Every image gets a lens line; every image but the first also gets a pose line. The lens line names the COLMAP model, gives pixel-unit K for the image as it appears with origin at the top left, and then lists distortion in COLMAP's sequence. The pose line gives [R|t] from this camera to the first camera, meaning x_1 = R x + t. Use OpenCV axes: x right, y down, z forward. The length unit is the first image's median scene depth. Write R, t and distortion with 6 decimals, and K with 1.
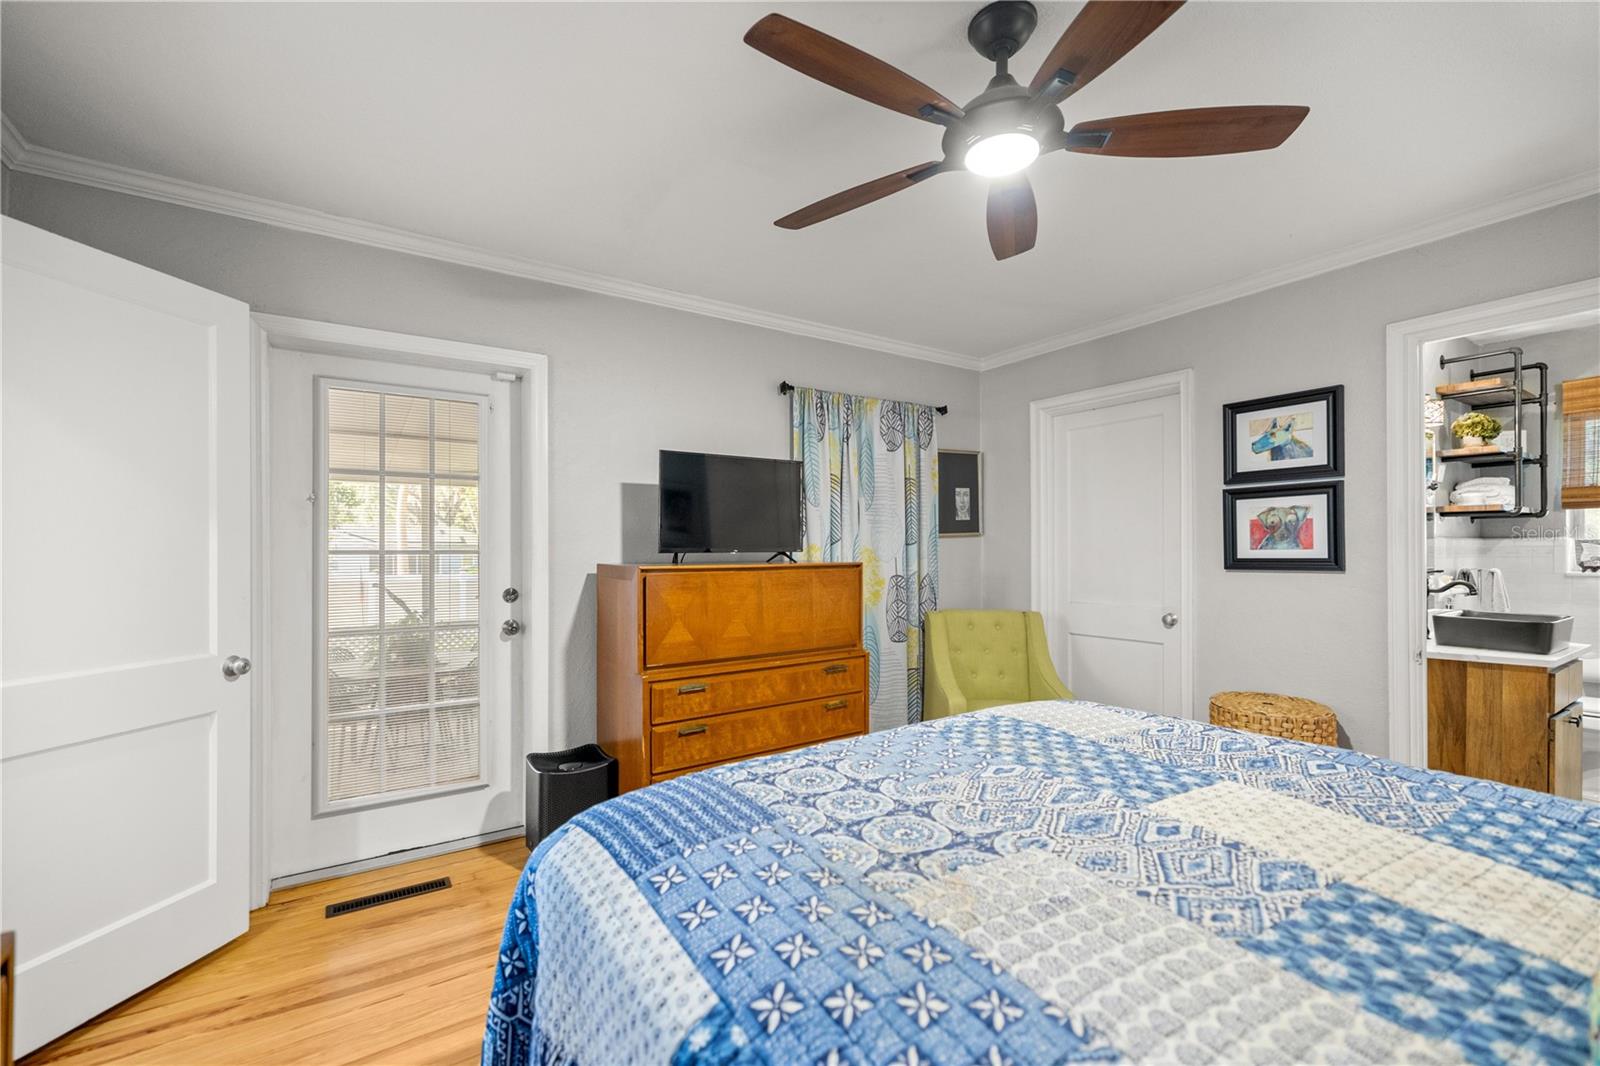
lens RADIAL K [[659.7, 0, 790.1], [0, 659.7, 543.0], [0, 0, 1]] dist [0.000529, -0.000102]
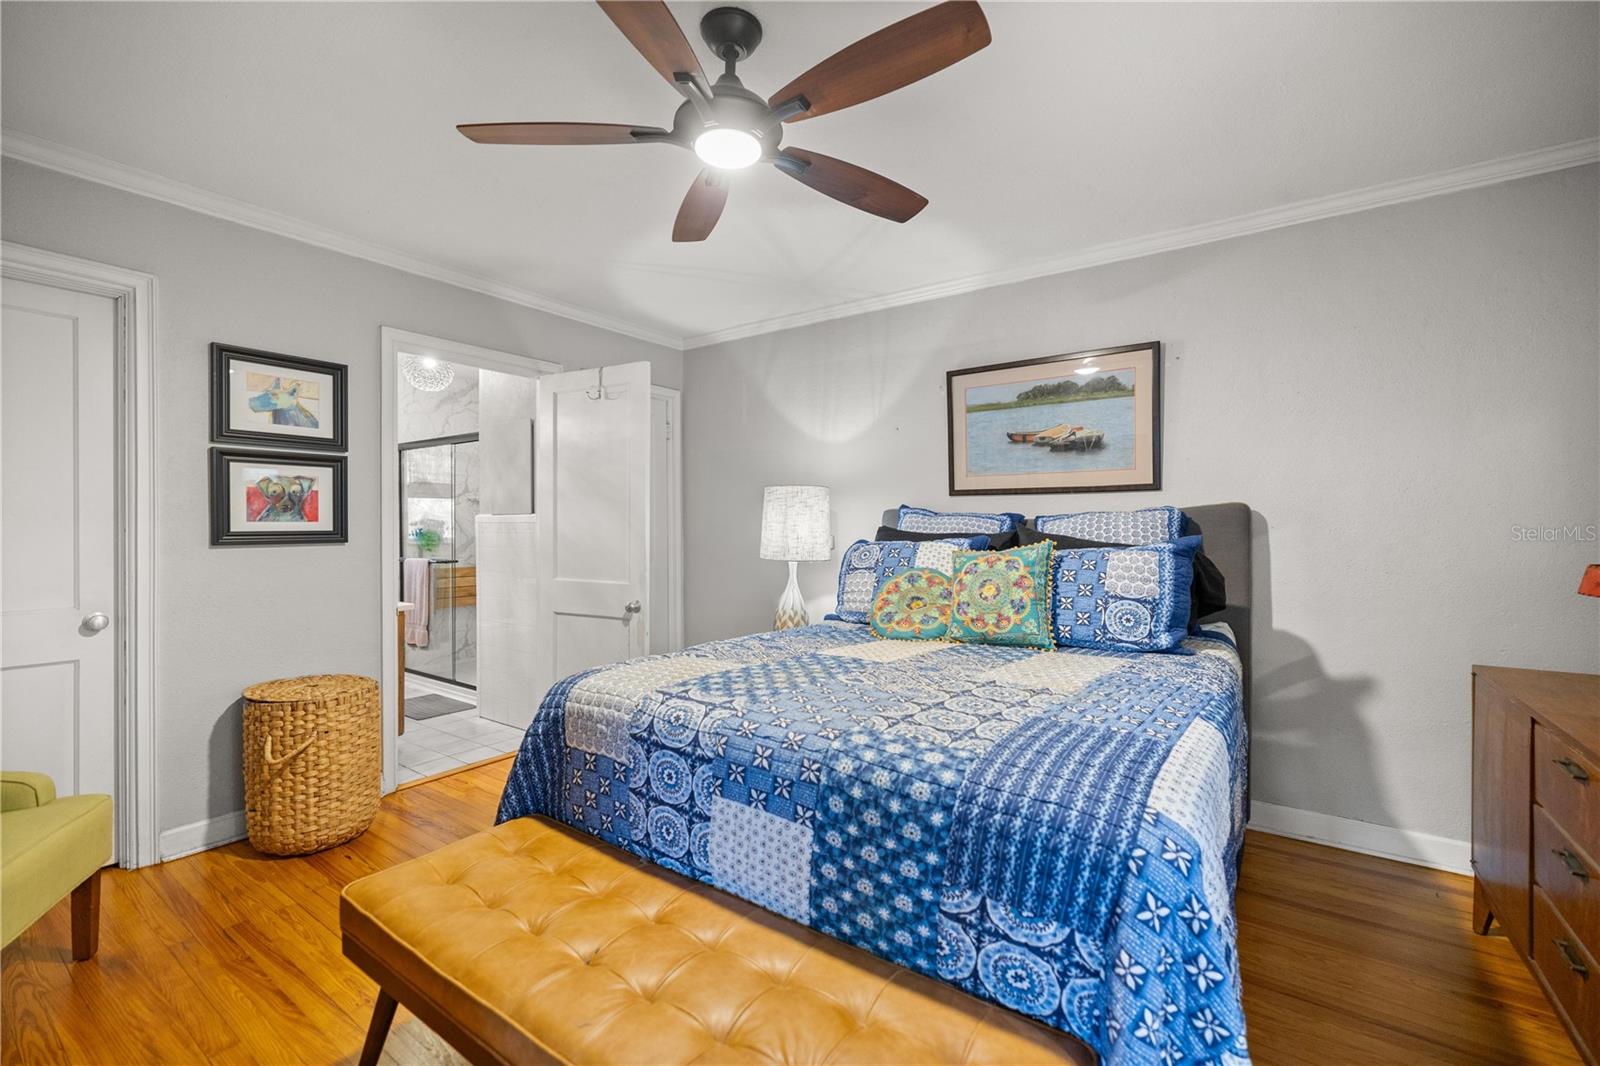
lens RADIAL K [[659.7, 0, 790.1], [0, 659.7, 543.0], [0, 0, 1]] dist [0.000529, -0.000102]
pose [[-0.324540, -0.021086, 0.945637, -0.372169], [-0.008144, 0.999777, 0.019498, 0.016215], [-0.945837, -0.001373, -0.324640, 0.641855]]
